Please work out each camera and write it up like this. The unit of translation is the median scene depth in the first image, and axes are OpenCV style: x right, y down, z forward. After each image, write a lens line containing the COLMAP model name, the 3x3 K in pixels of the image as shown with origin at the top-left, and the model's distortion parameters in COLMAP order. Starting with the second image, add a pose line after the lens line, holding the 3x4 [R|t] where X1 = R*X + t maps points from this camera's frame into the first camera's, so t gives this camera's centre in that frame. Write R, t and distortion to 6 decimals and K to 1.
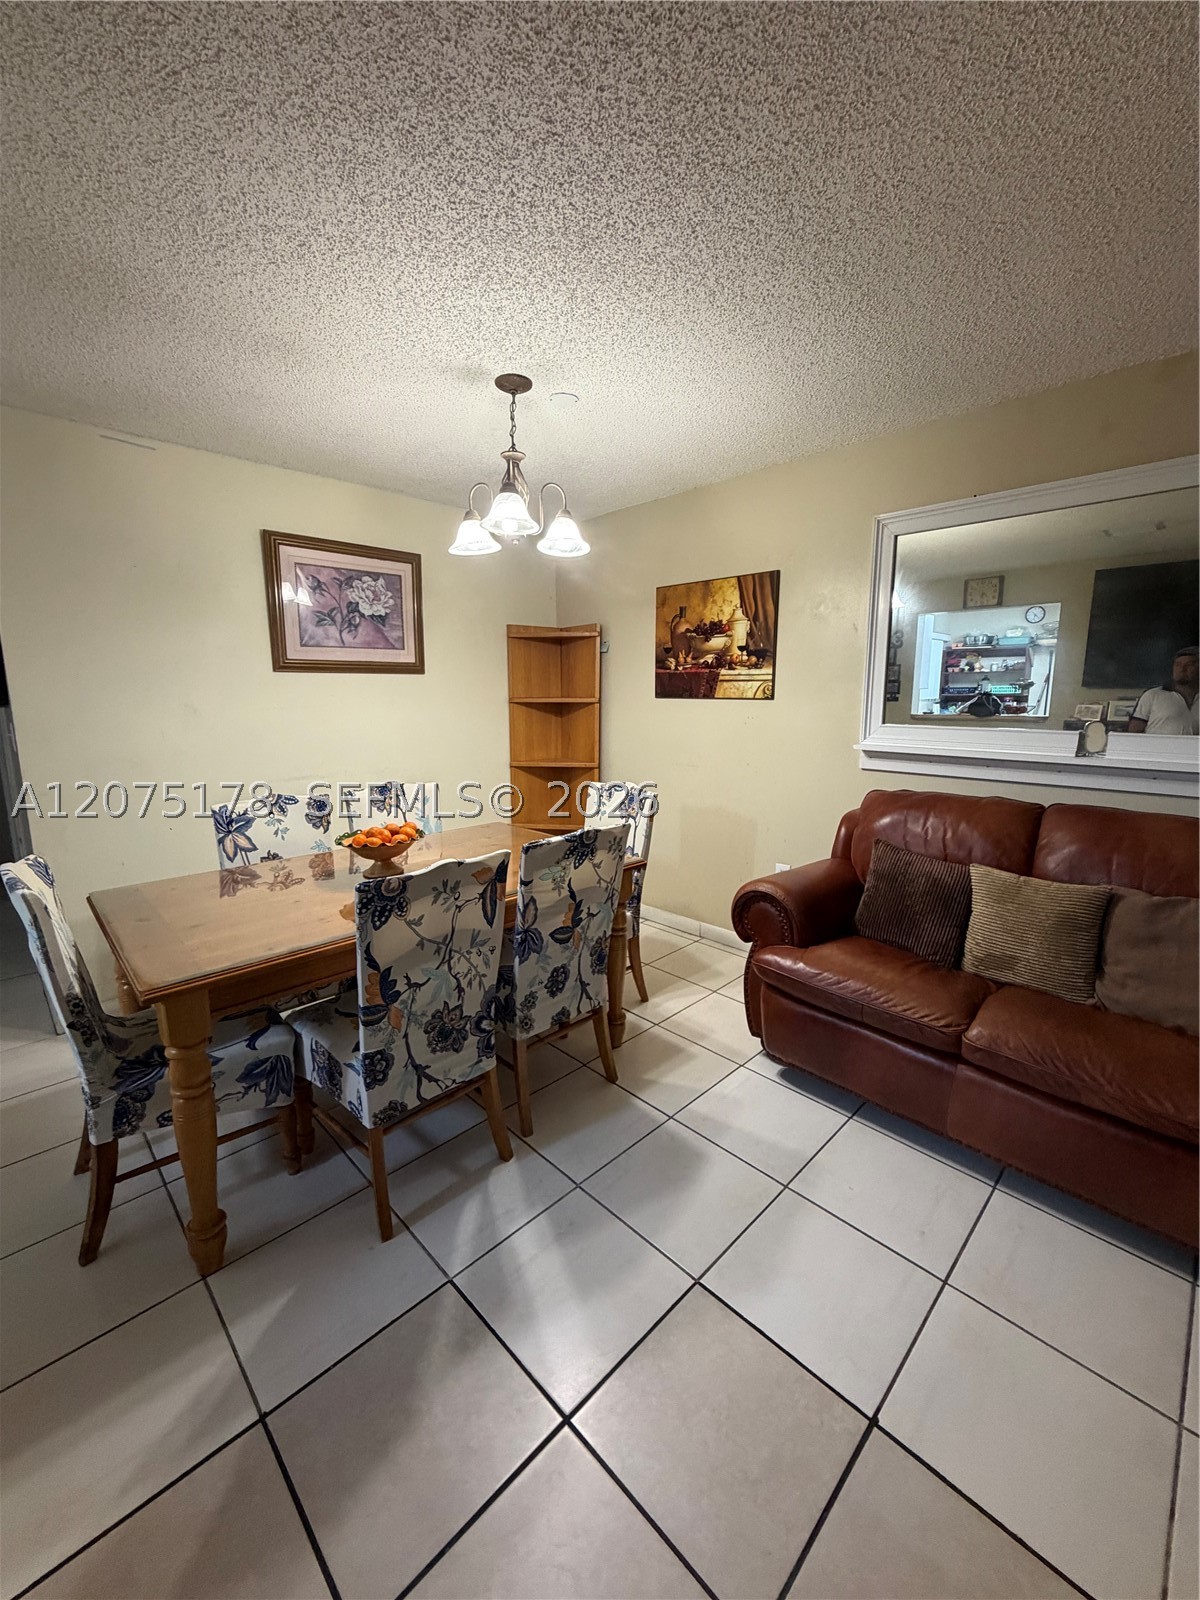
lens RADIAL K [[637.2, 0, 605.2], [0, 637.2, 795.0], [0, 0, 1]] dist [-0.003797, 0.001122]
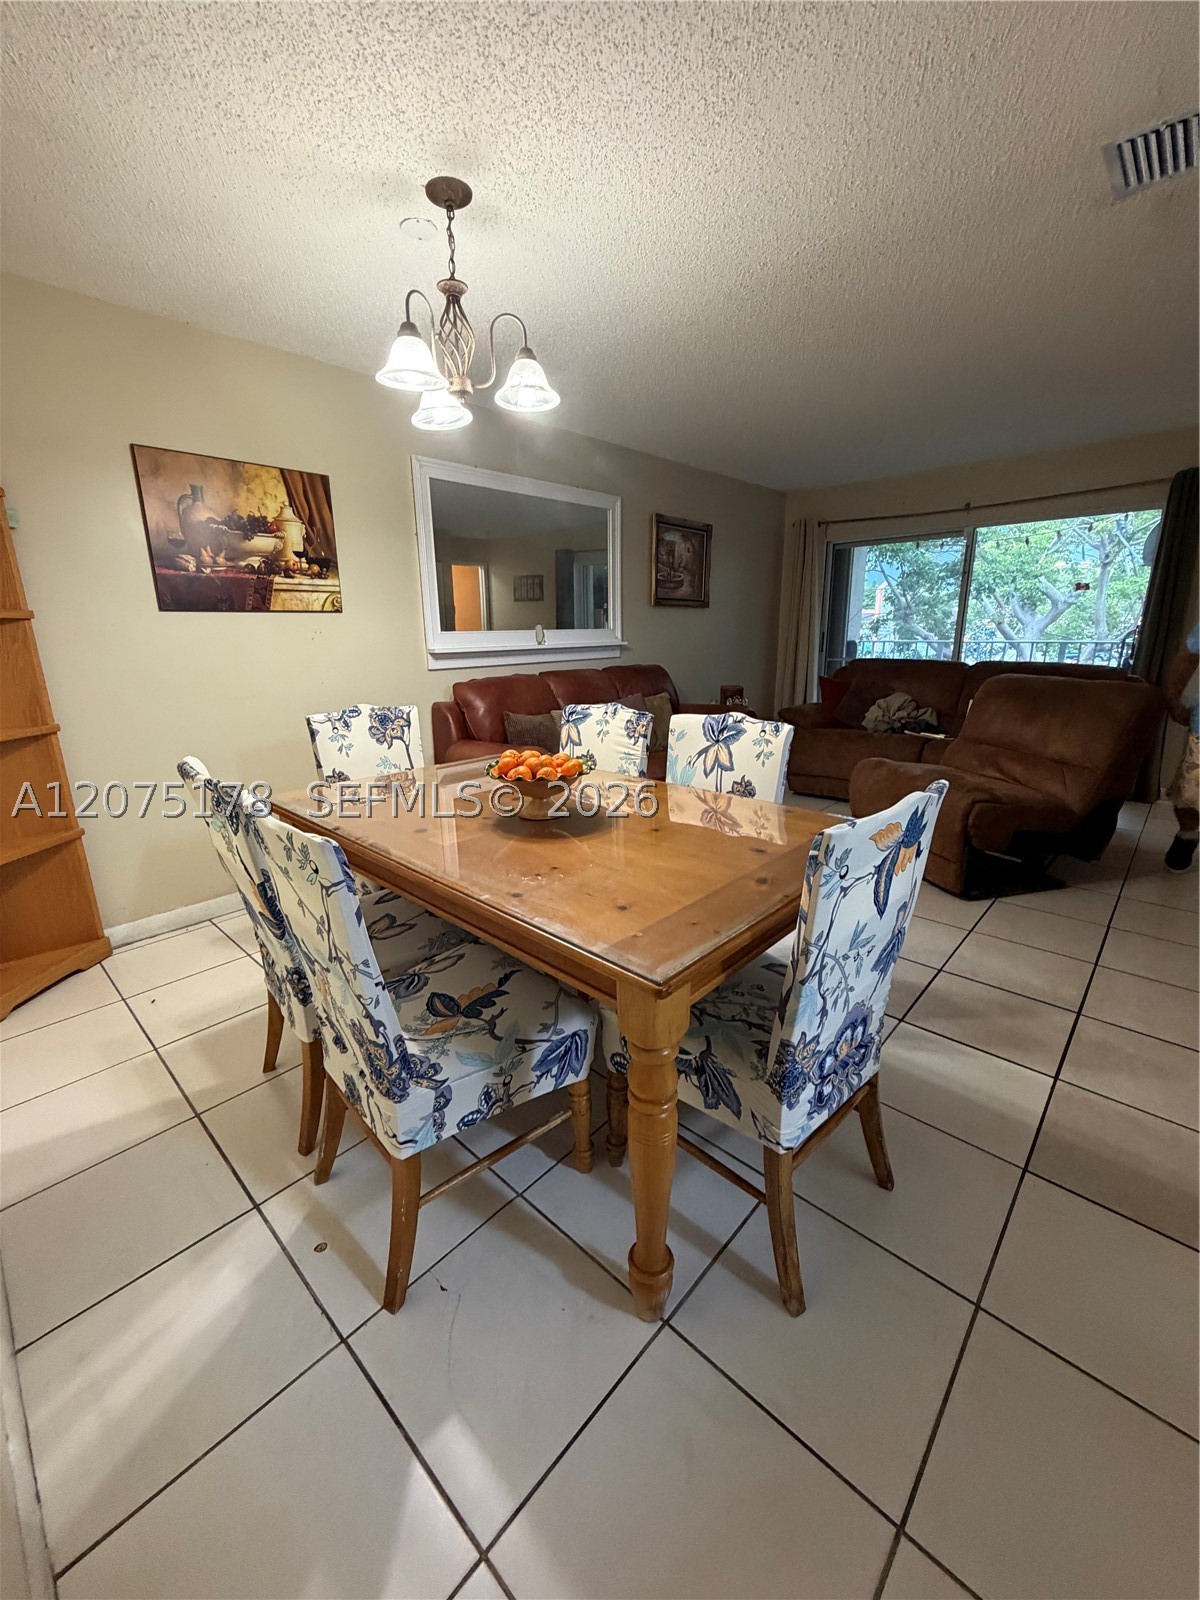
lens RADIAL K [[637.2, 0, 597.2], [0, 637.2, 794.6], [0, 0, 1]] dist [-0.003797, 0.001122]
pose [[-0.030274, -0.251716, 0.967328, -0.836981], [0.175026, 0.951484, 0.253071, -0.066202], [-0.984098, 0.176969, 0.015251, 0.694215]]
